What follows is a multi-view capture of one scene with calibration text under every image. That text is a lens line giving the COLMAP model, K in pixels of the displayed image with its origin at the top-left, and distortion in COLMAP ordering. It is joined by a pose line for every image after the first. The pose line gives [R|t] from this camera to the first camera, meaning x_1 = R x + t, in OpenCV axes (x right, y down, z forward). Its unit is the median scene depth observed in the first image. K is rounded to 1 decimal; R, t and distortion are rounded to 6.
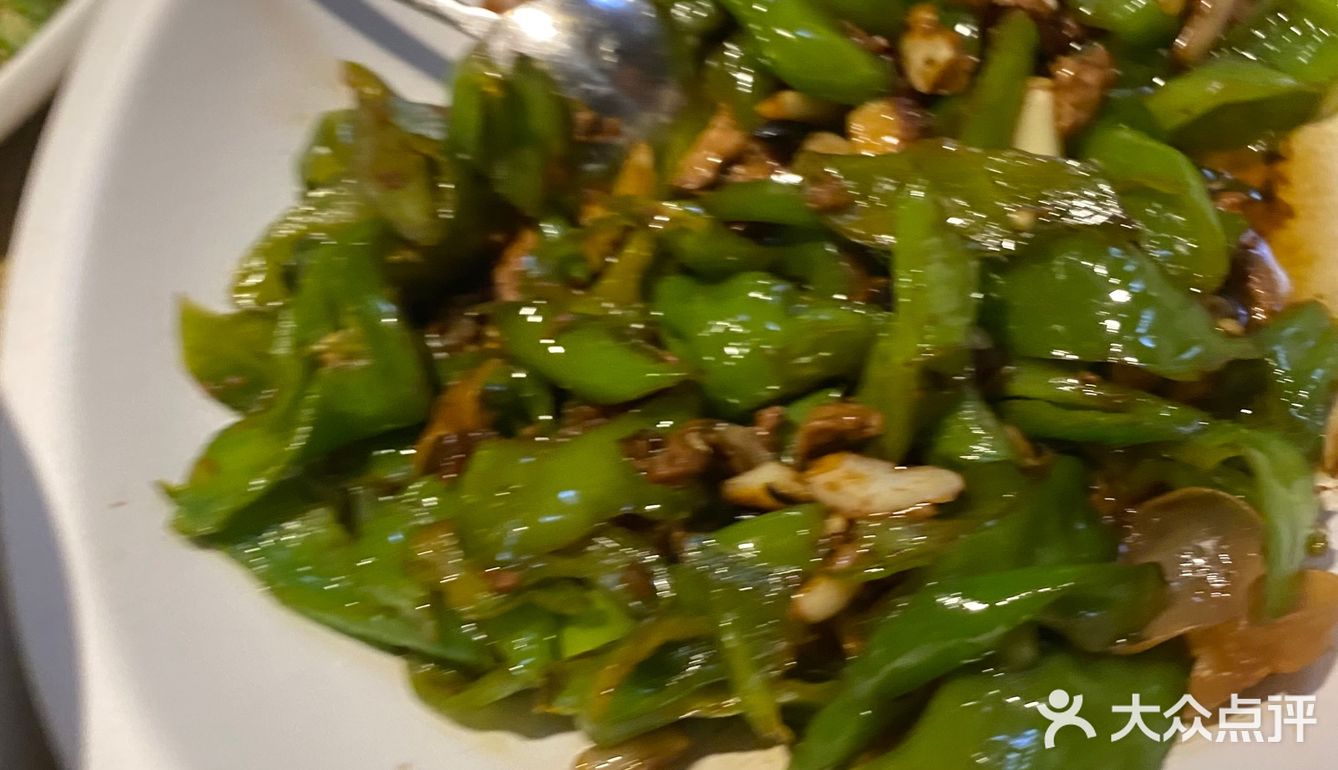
lens RADIAL K [[1073.7, 0, 670.5], [0, 1073.7, 384.1], [0, 0, 1]] dist [0.069038, -0.169560]
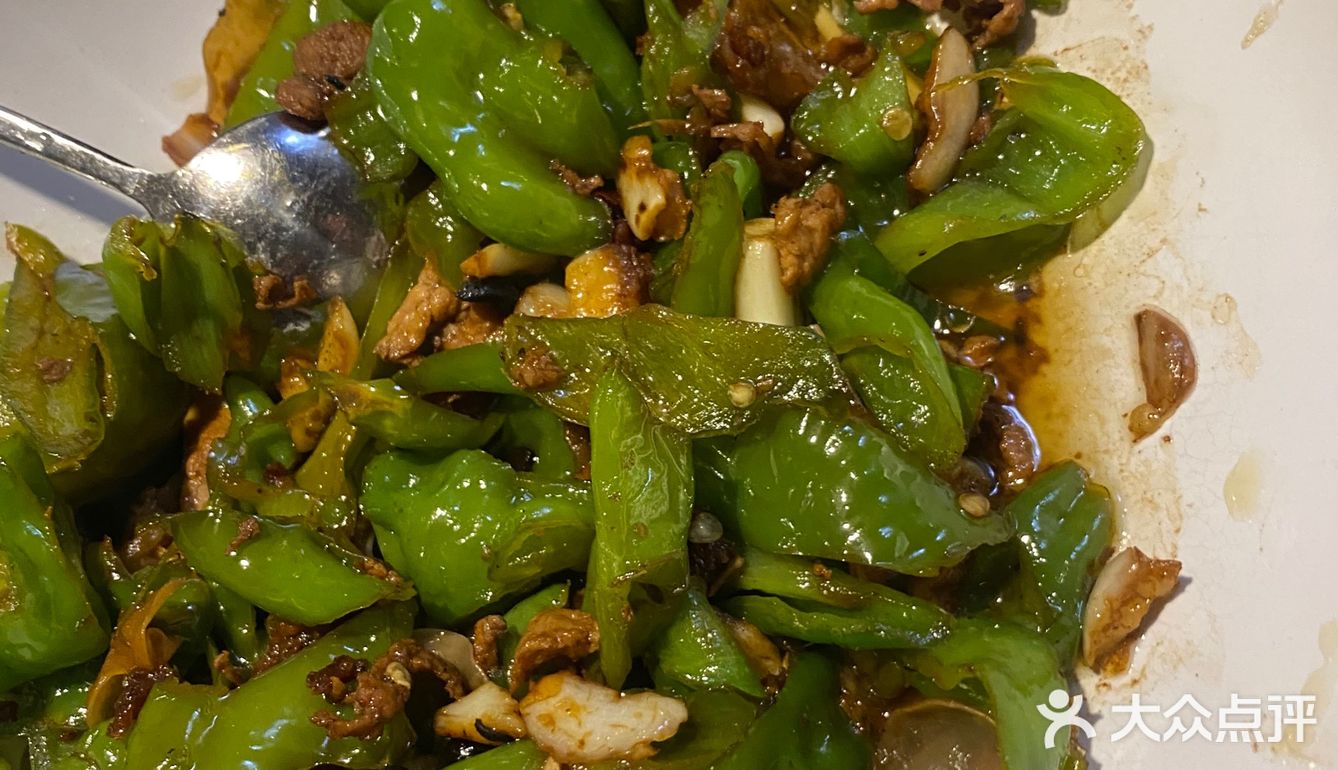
lens RADIAL K [[1073.7, 0, 670.5], [0, 1073.7, 384.1], [0, 0, 1]] dist [0.069038, -0.169560]
pose [[0.995083, -0.078769, 0.060043, 0.203650], [0.077527, 0.996731, 0.022745, -0.176628], [-0.061638, -0.017978, 0.997937, 0.115757]]
